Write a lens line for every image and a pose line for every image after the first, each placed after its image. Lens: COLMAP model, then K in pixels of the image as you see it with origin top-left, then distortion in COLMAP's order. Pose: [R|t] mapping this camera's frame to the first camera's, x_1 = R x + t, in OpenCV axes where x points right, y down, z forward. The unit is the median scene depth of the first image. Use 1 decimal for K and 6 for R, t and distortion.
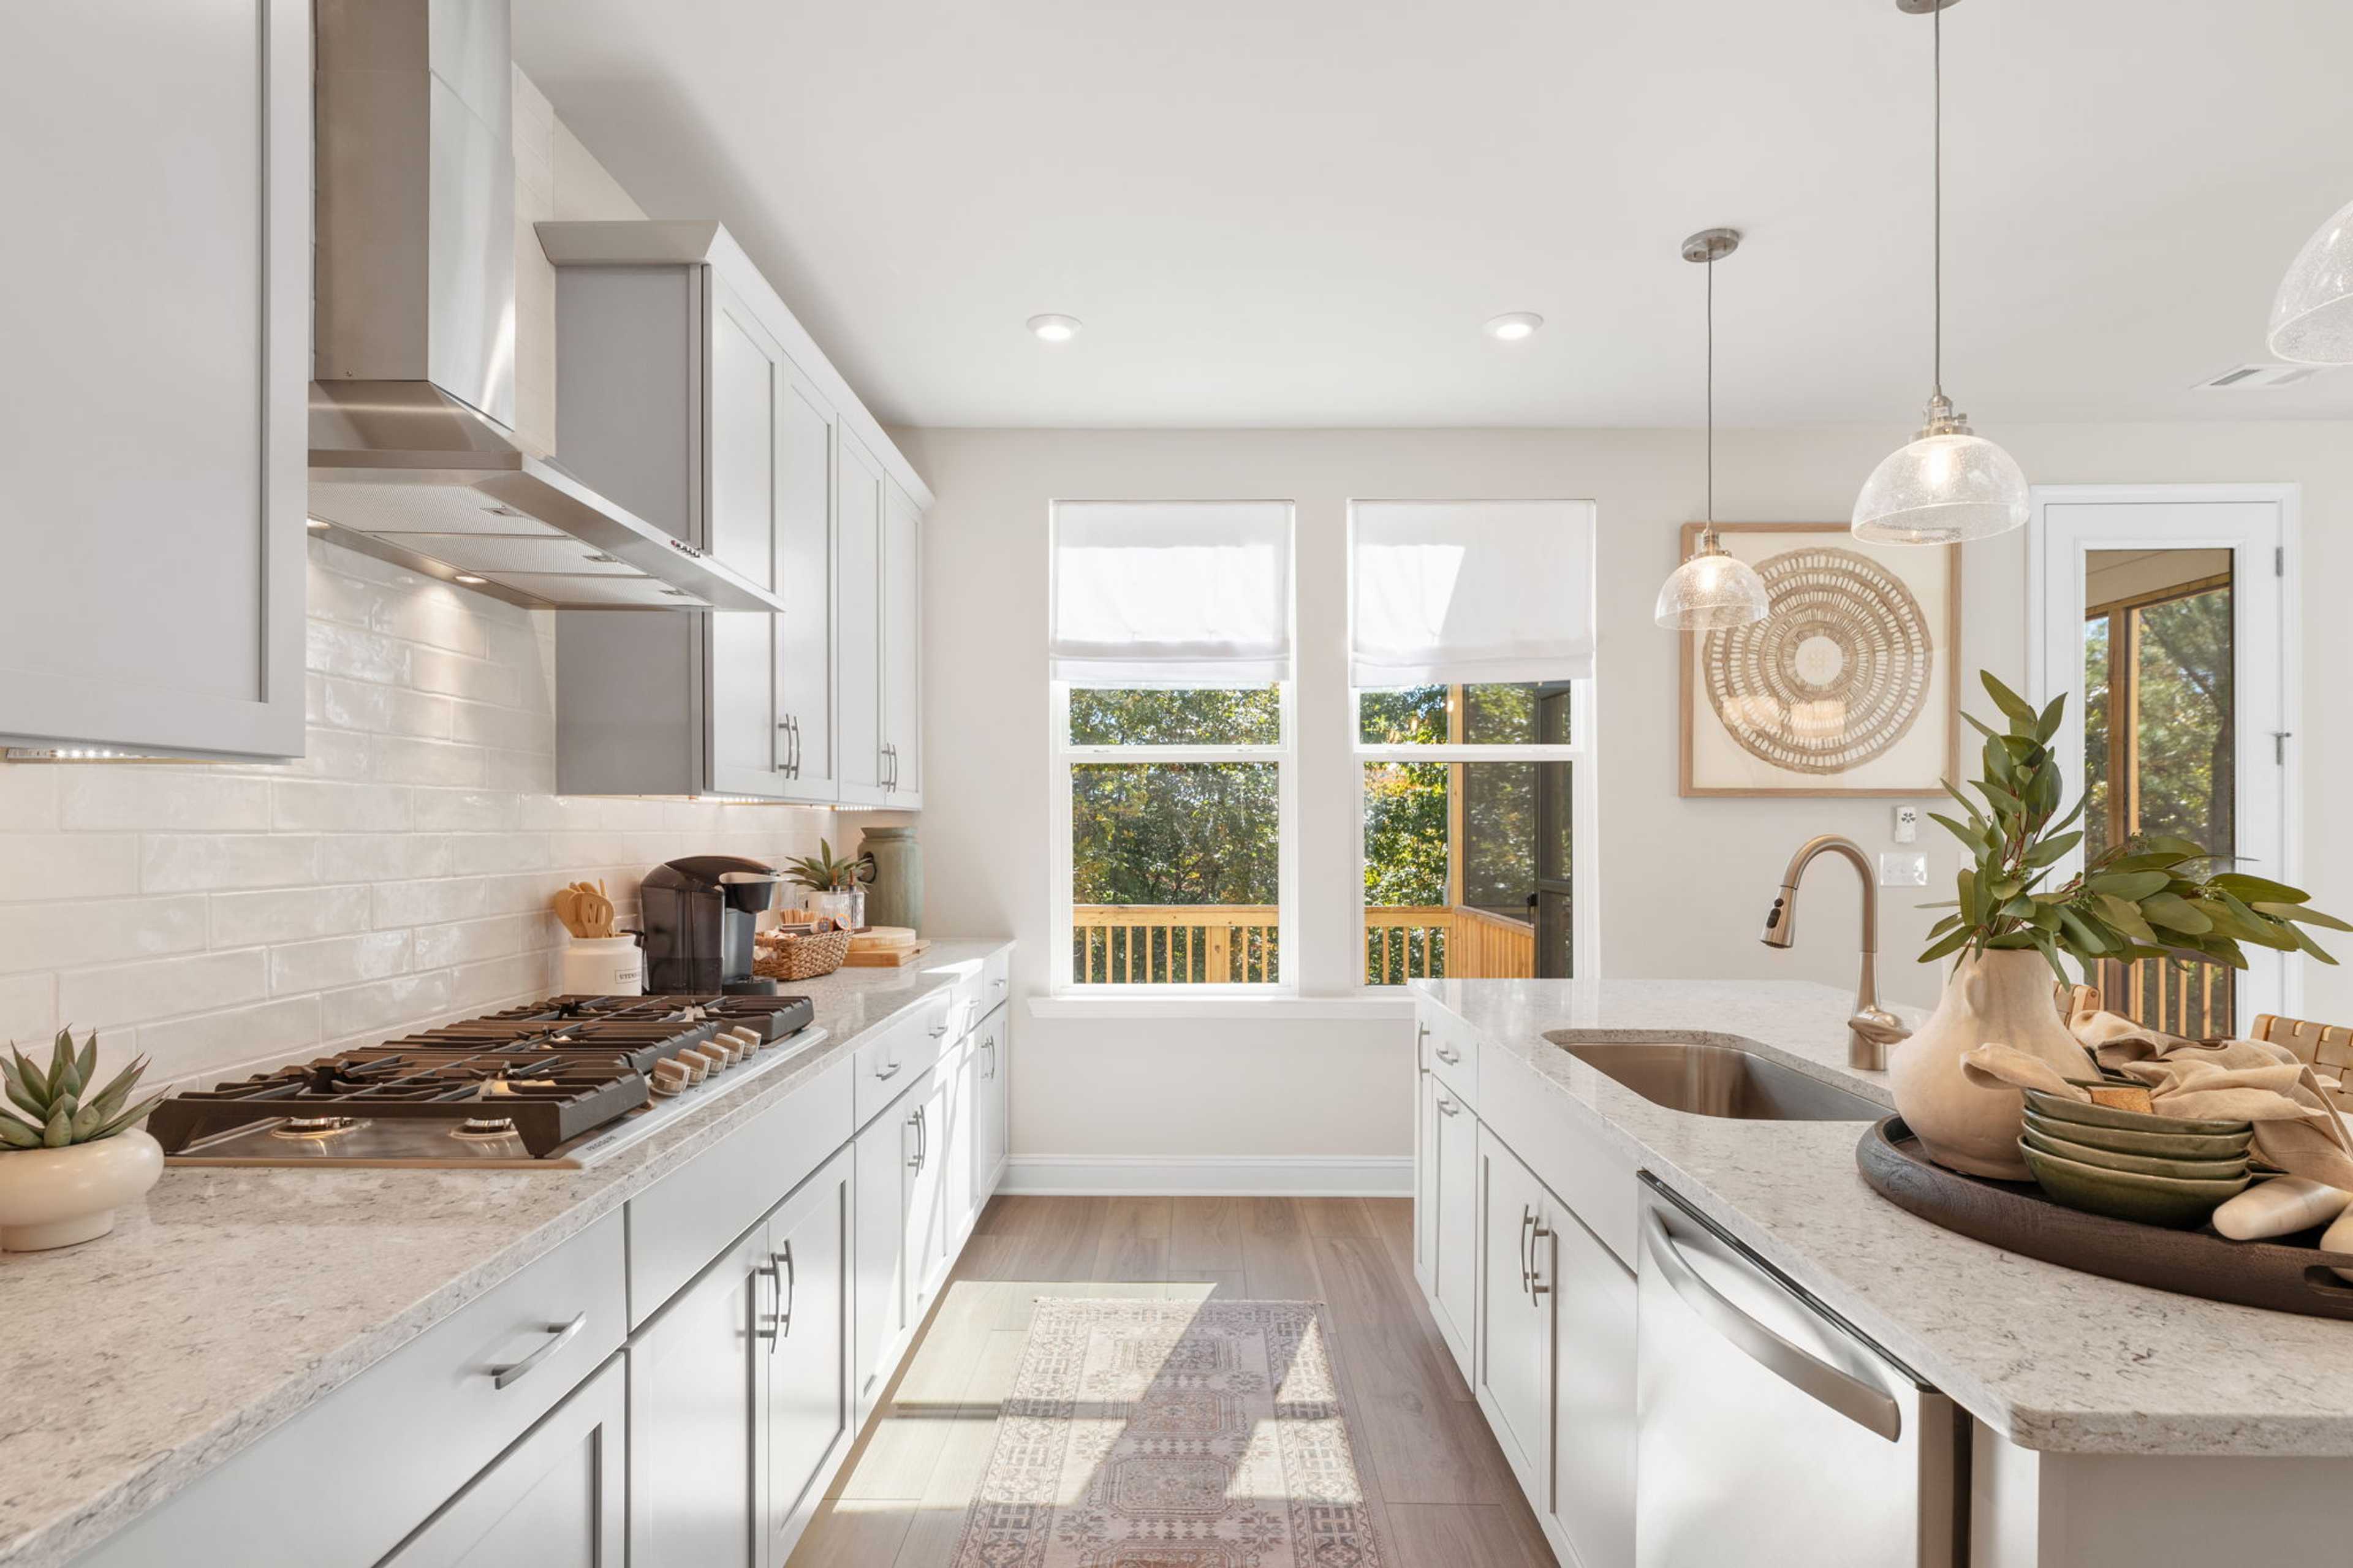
lens RADIAL K [[1282.4, 0, 1179.0], [0, 1282.4, 836.2], [0, 0, 1]] dist [-0.000125, -0.000008]
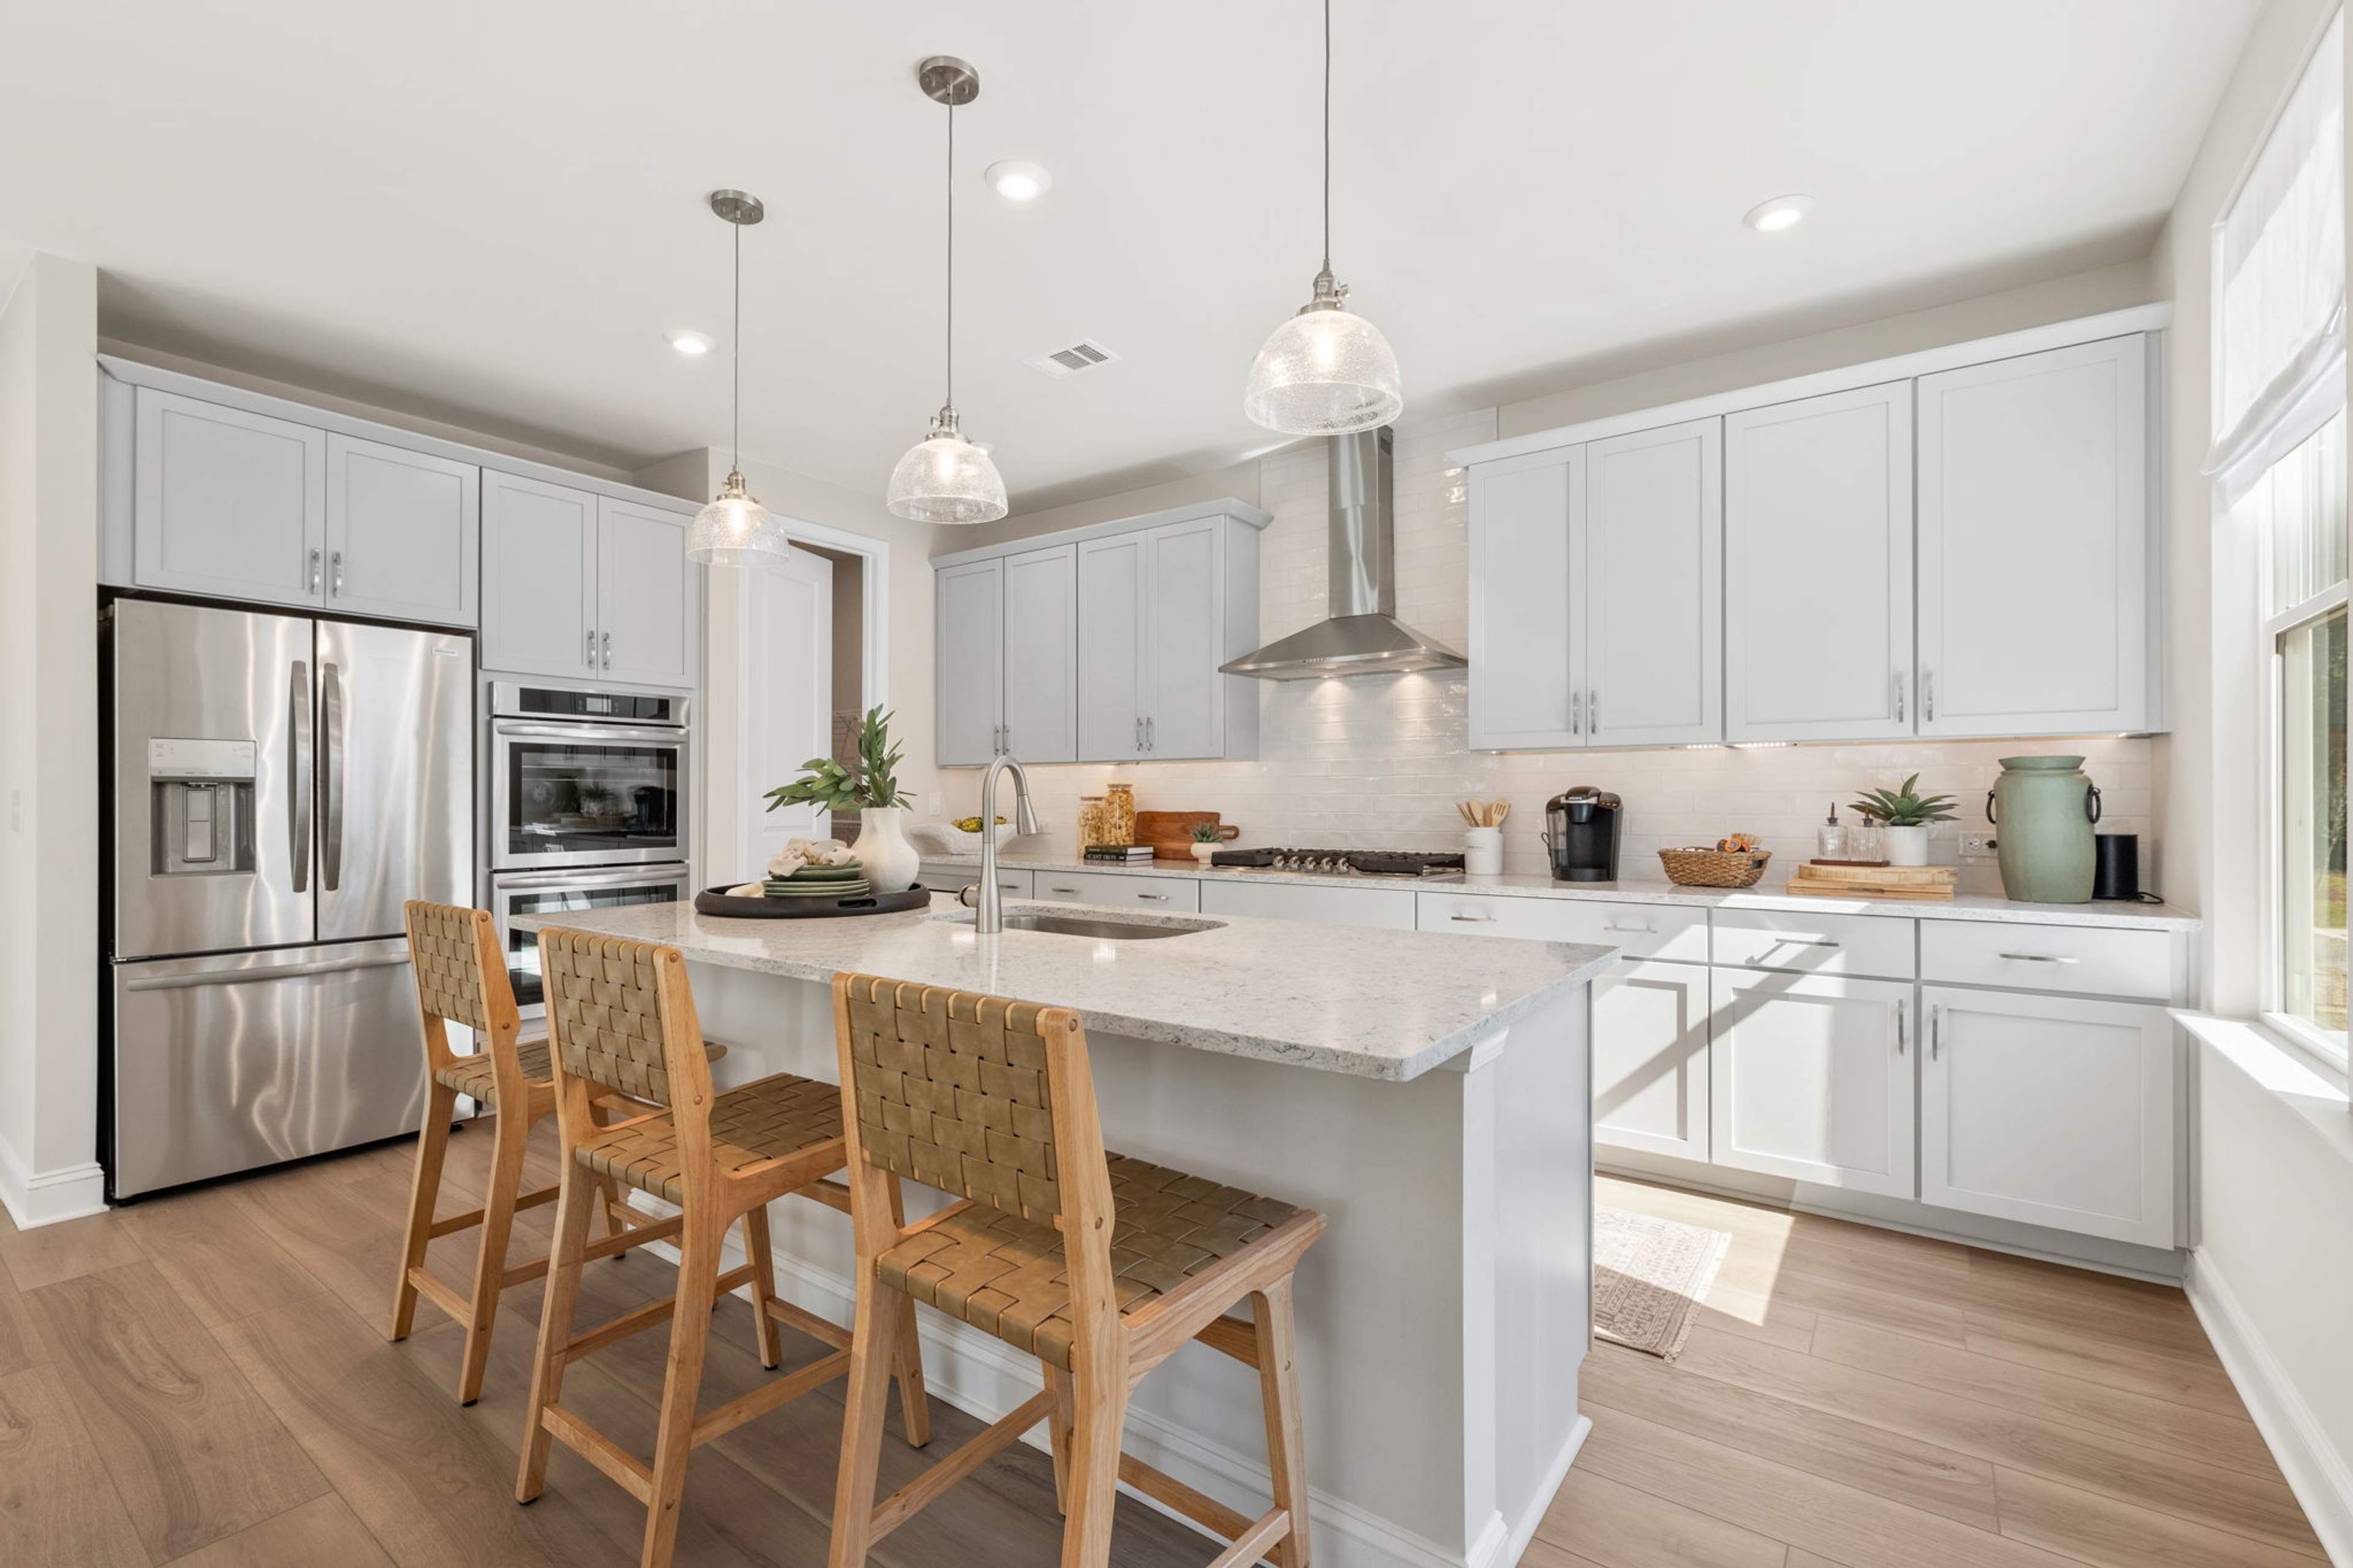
lens RADIAL K [[1012.8, 0, 1176.5], [0, 1012.8, 794.0], [0, 0, 1]] dist [-0.000001, 0.000001]
pose [[-0.576481, -0.002021, -0.817108, 0.655186], [0.000941, 0.999995, -0.003138, 0.019241], [0.817110, -0.002578, -0.576476, 0.936924]]
